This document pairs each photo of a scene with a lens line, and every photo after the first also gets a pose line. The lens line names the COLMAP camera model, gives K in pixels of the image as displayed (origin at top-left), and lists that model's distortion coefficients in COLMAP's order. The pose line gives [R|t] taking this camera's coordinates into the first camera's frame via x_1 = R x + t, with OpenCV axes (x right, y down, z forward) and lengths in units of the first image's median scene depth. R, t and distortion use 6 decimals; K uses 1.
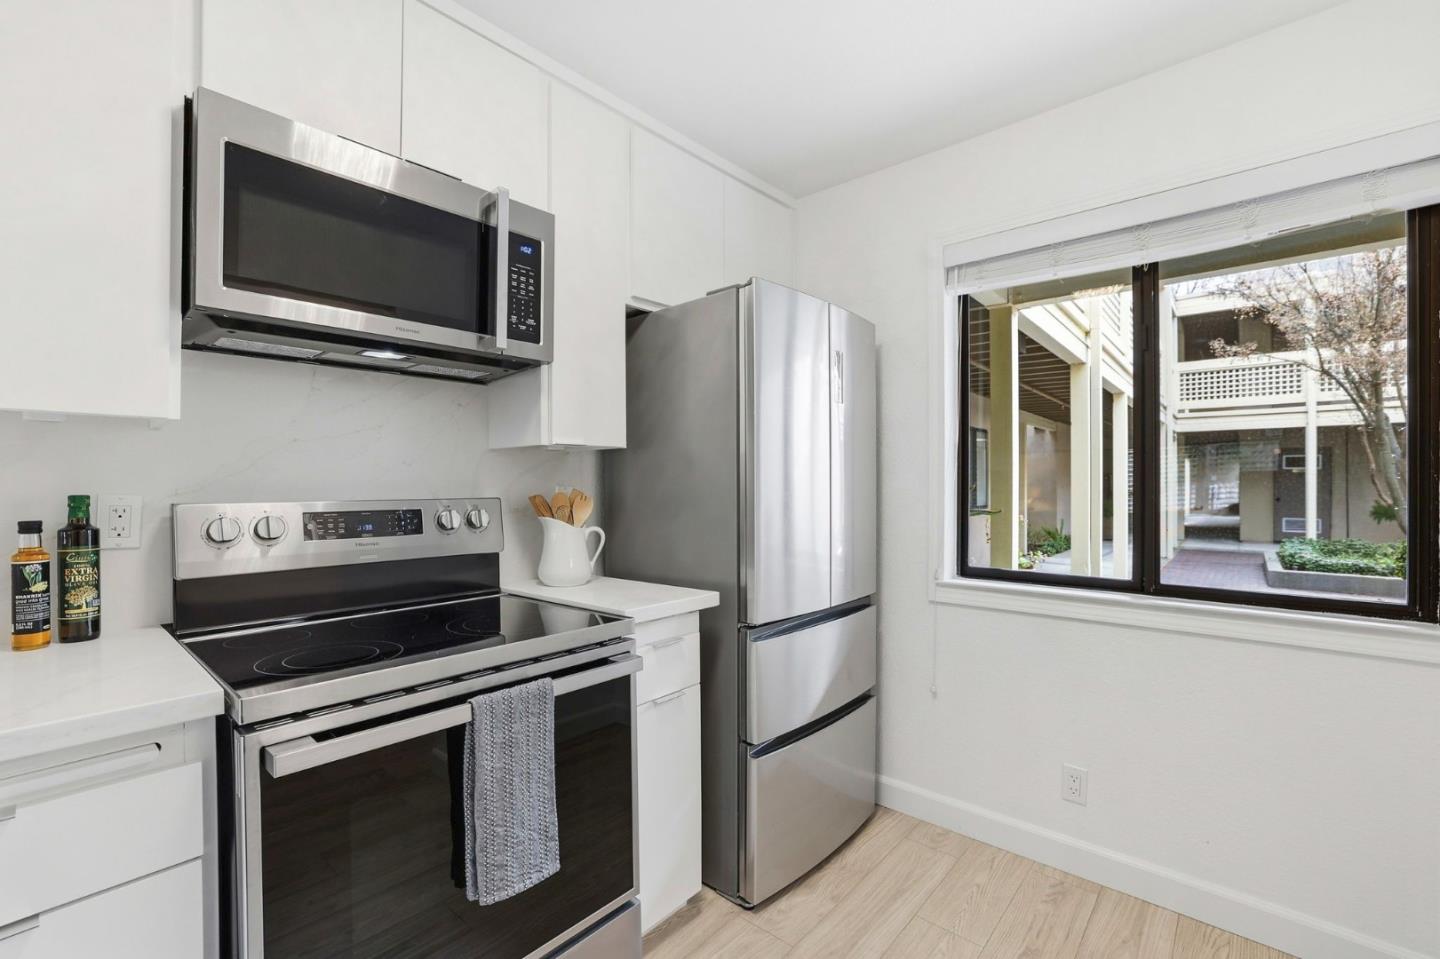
lens RADIAL K [[606.4, 0, 704.3], [0, 606.4, 484.5], [0, 0, 1]] dist [-0.040680, 0.008248]
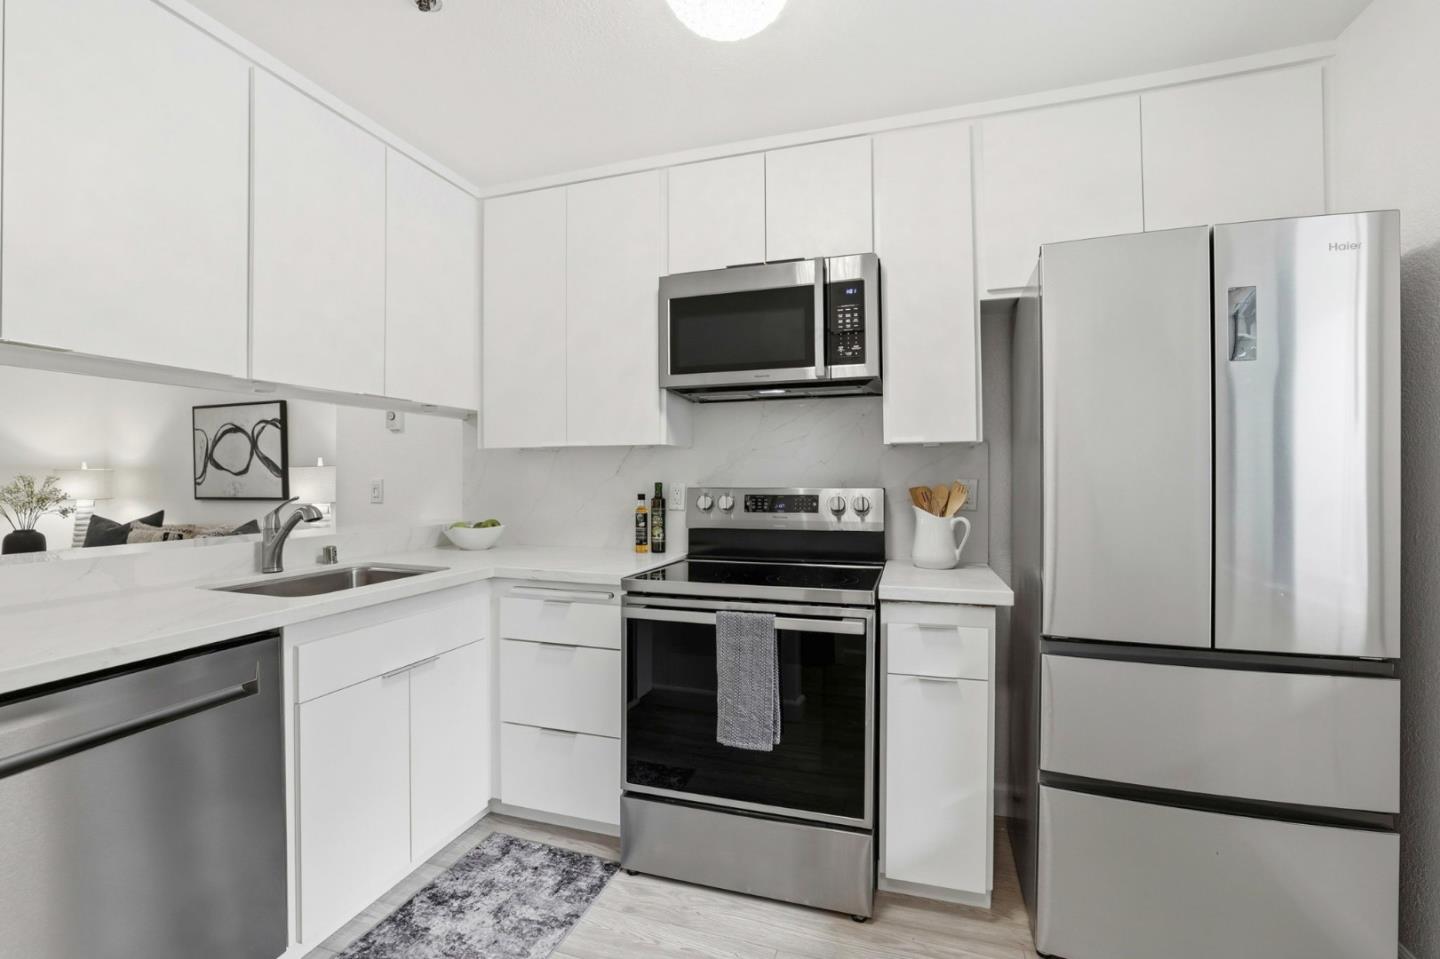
lens RADIAL K [[624.0, 0, 717.1], [0, 624.0, 473.3], [0, 0, 1]] dist [-0.045307, 0.016520]
pose [[0.410869, -0.004009, -0.911686, 0.839548], [0.000183, 0.999991, -0.004315, -0.003760], [0.911694, 0.001606, 0.410866, 0.228049]]
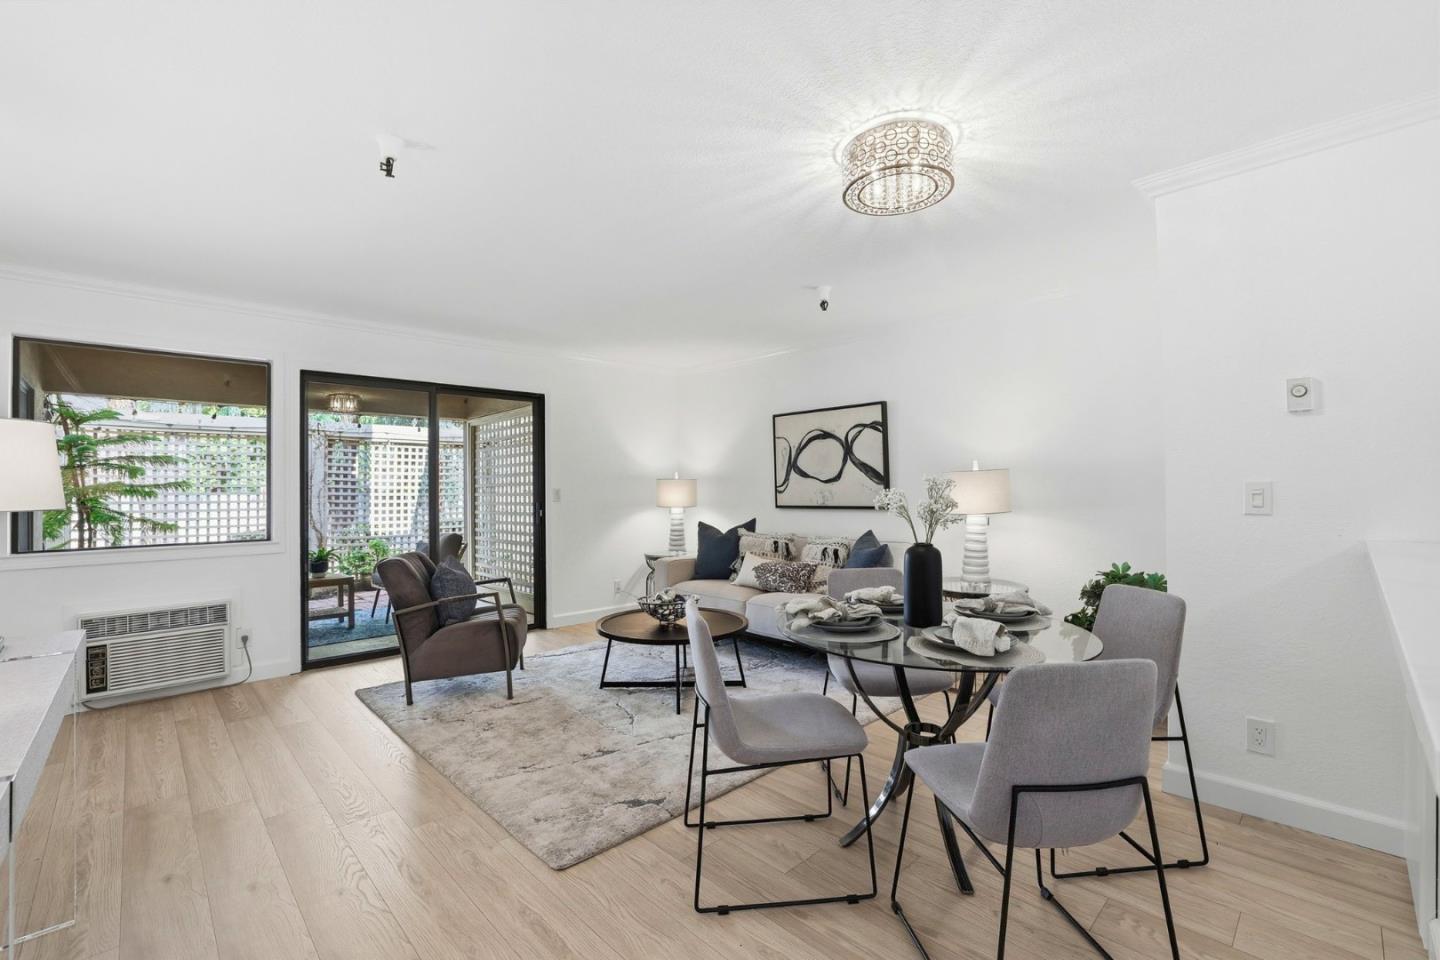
lens RADIAL K [[622.0, 0, 718.2], [0, 622.0, 487.2], [0, 0, 1]] dist [-0.039801, 0.008405]
pose [[-0.061535, -0.000993, -0.998104, -0.038198], [0.006756, 0.999976, -0.001411, 0.016713], [0.998082, -0.006830, -0.061527, -1.262683]]
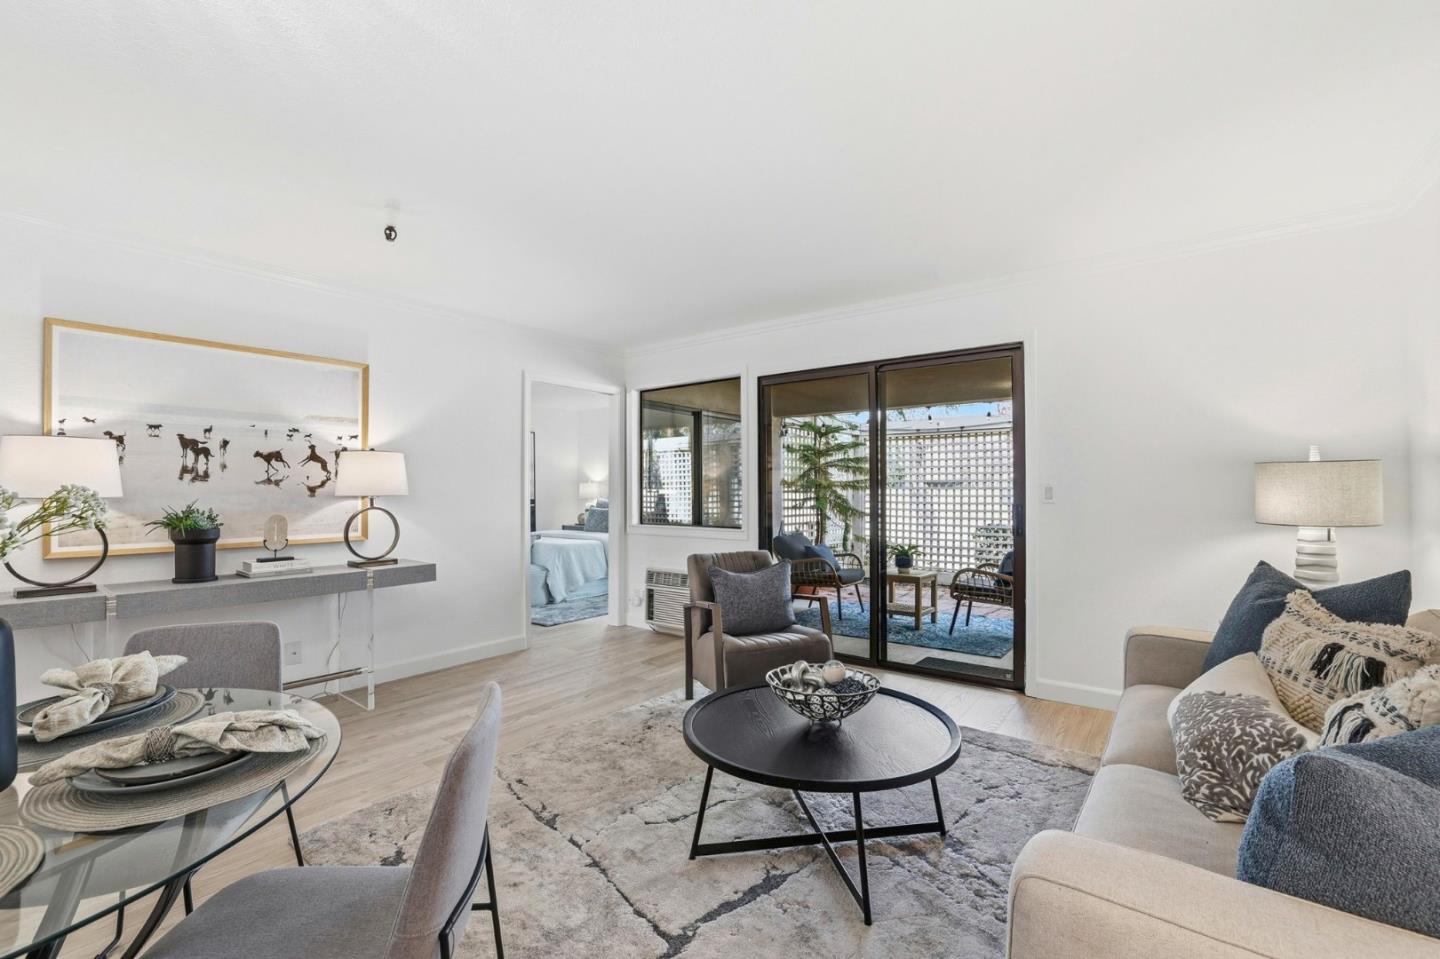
lens RADIAL K [[623.6, 0, 724.0], [0, 623.6, 469.9], [0, 0, 1]] dist [-0.046590, 0.016953]
pose [[-0.994791, -0.005594, -0.101778, -2.236102], [-0.002872, 0.999635, -0.026878, 0.026464], [0.101891, -0.026446, -0.994444, -0.184081]]
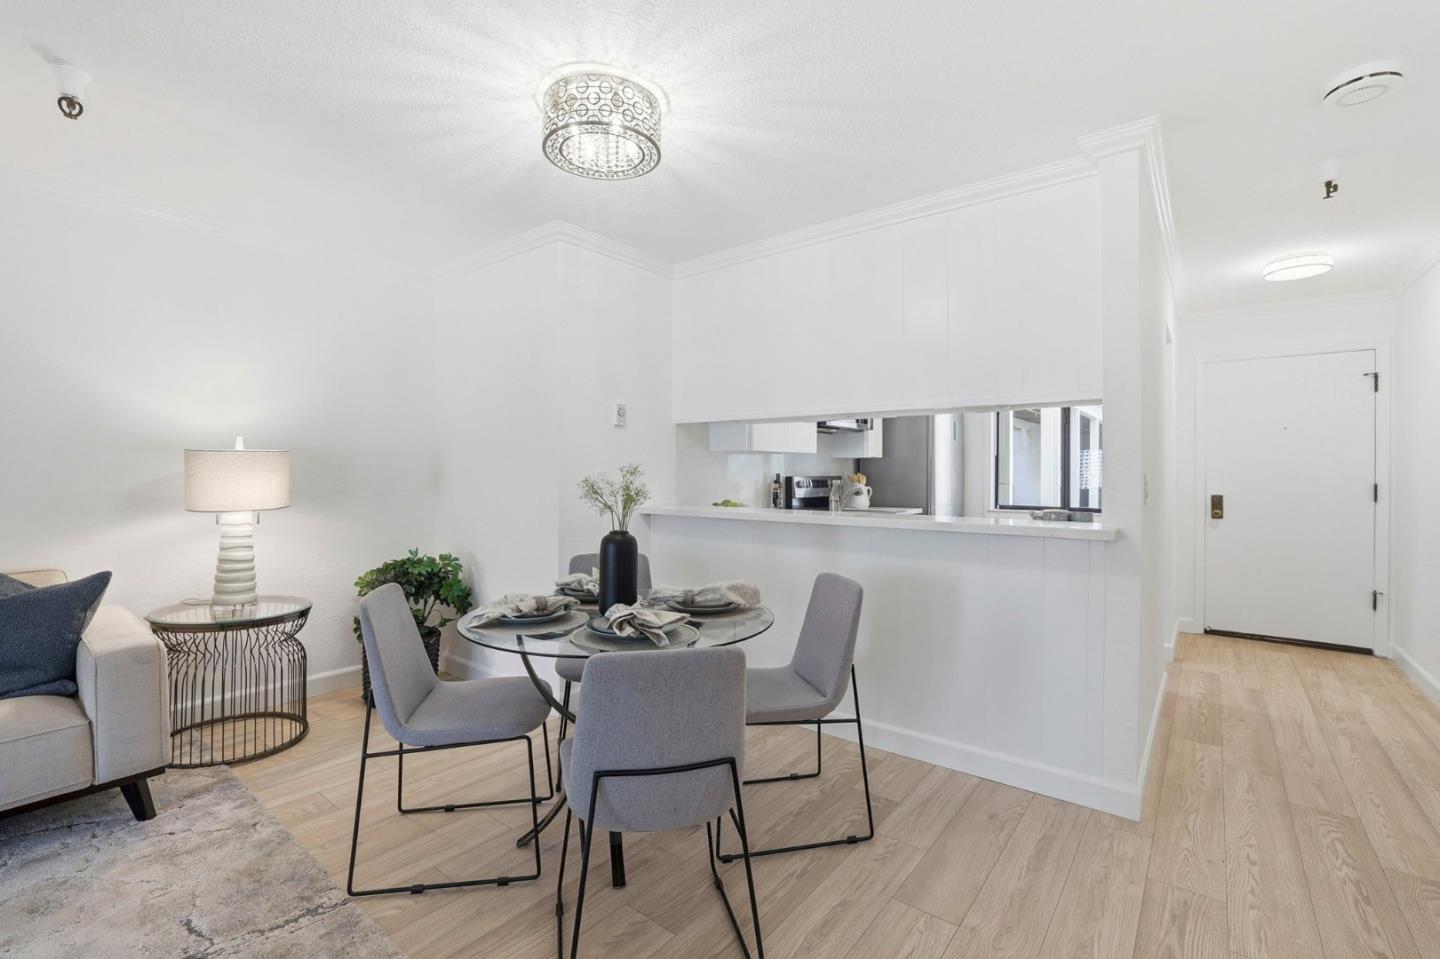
lens RADIAL K [[638.8, 0, 714.1], [0, 638.8, 473.3], [0, 0, 1]] dist [-0.048793, 0.019209]
pose [[0.997532, 0.004868, 0.070050, -1.415848], [-0.004829, 0.999988, -0.000726, 0.016281], [-0.070053, 0.000386, 0.997543, -2.376427]]
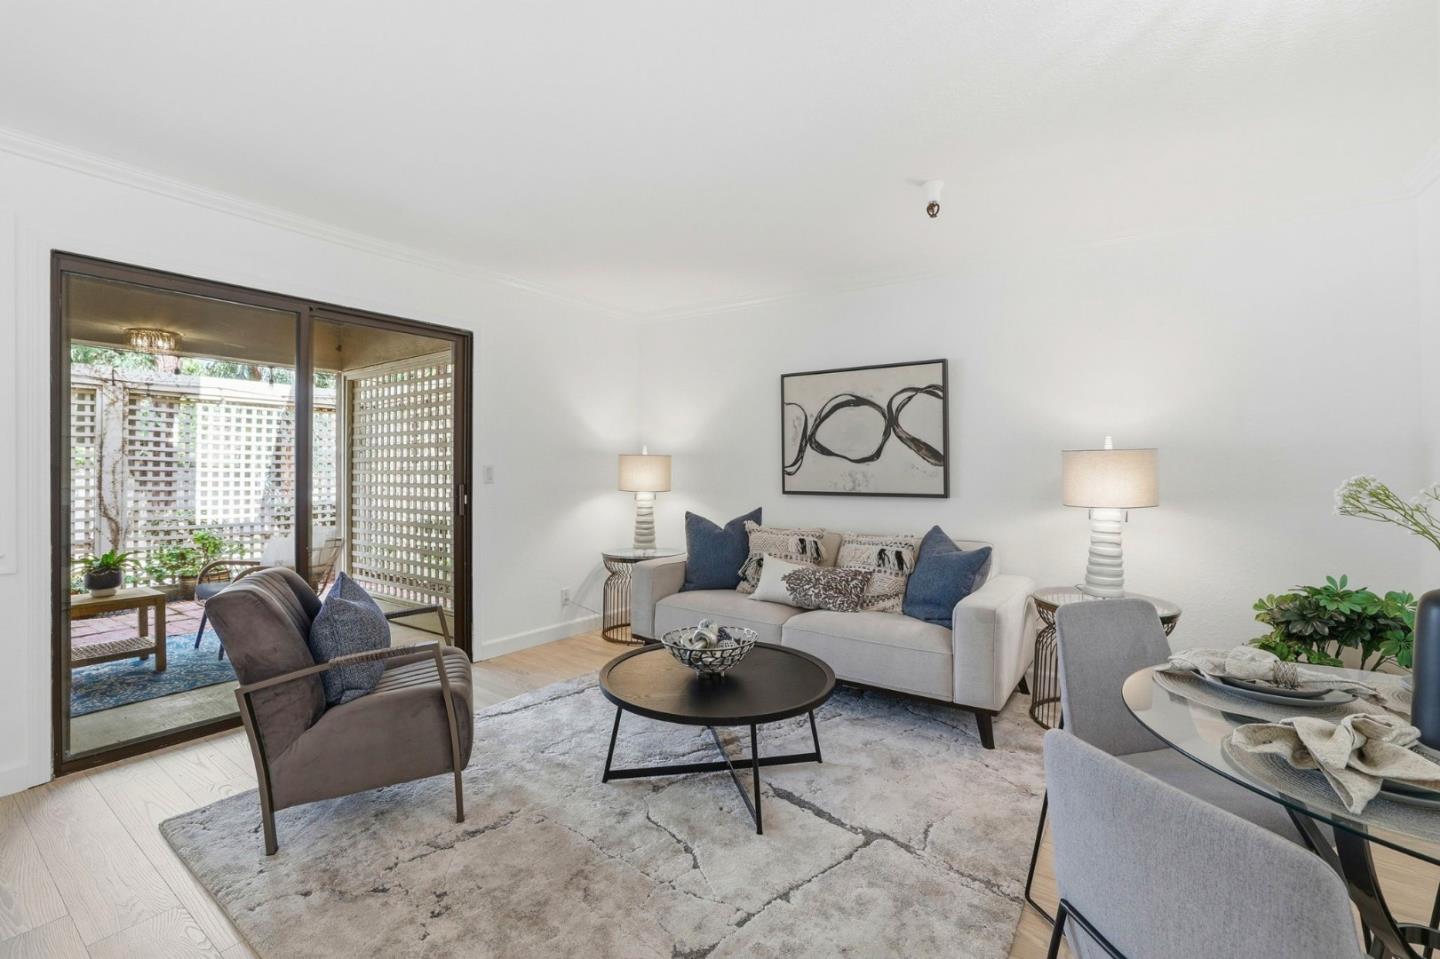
lens RADIAL K [[624.0, 0, 717.1], [0, 624.0, 473.3], [0, 0, 1]] dist [-0.045307, 0.016520]
pose [[0.130330, 0.009899, -0.991421, -0.944653], [-0.006585, 0.999937, 0.009118, 0.016830], [0.991449, 0.005340, 0.130387, -1.843318]]
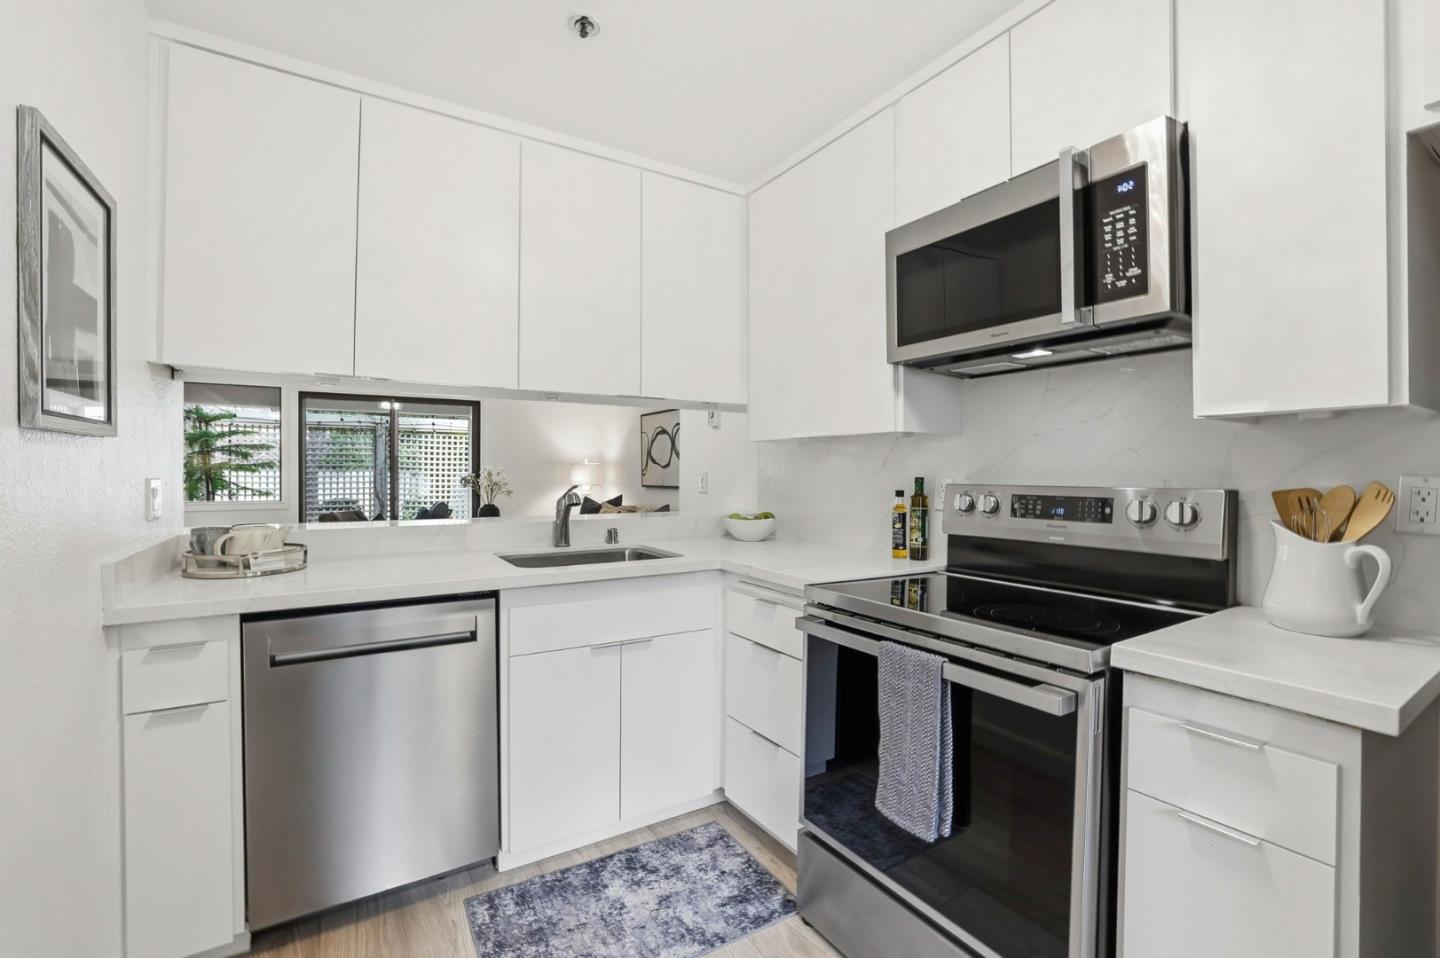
lens RADIAL K [[623.6, 0, 724.0], [0, 623.6, 469.4], [0, 0, 1]] dist [-0.046590, 0.016953]
pose [[-0.260655, -0.001228, -0.965431, 0.709710], [-0.004803, 0.999988, 0.000025, -0.001157], [0.965420, 0.004644, -0.260658, 0.747904]]
